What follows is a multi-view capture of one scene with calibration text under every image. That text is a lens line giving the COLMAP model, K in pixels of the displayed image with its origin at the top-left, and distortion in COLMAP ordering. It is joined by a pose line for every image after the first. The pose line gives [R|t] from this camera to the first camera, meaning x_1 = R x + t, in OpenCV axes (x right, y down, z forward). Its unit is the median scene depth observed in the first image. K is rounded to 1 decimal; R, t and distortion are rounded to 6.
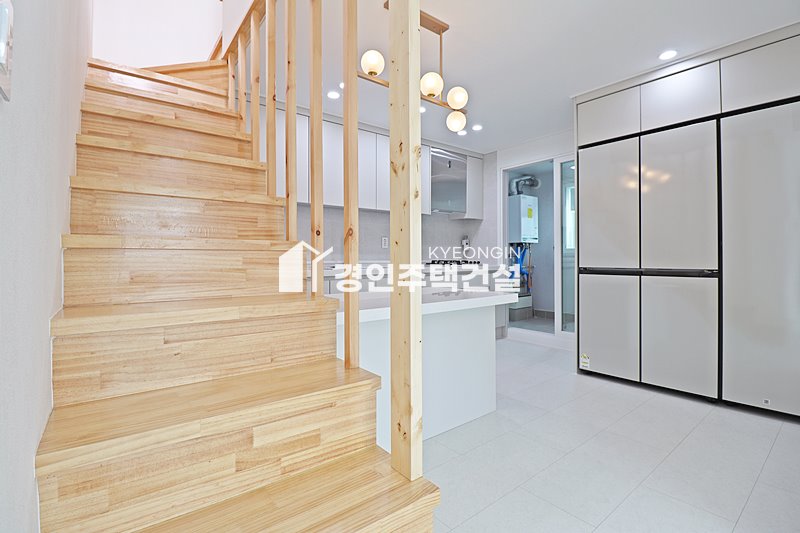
lens RADIAL K [[370.9, 0, 398.2], [0, 370.9, 260.5], [0, 0, 1]] dist [-0.007171, -0.009062]
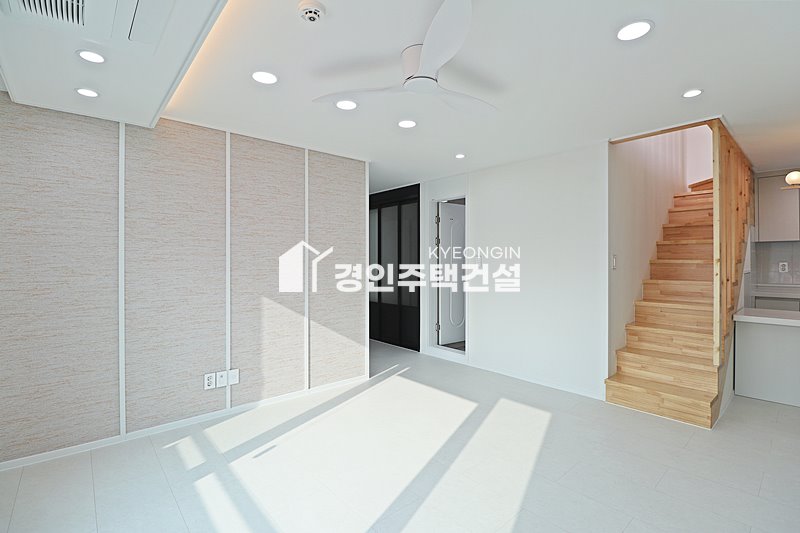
lens RADIAL K [[370.9, 0, 406.0], [0, 370.9, 258.9], [0, 0, 1]] dist [-0.007171, -0.009062]
pose [[0.068637, -0.002517, -0.997638, 0.878081], [-0.003068, 0.999992, -0.002734, -0.088438], [0.997637, 0.003249, 0.068629, -0.546627]]
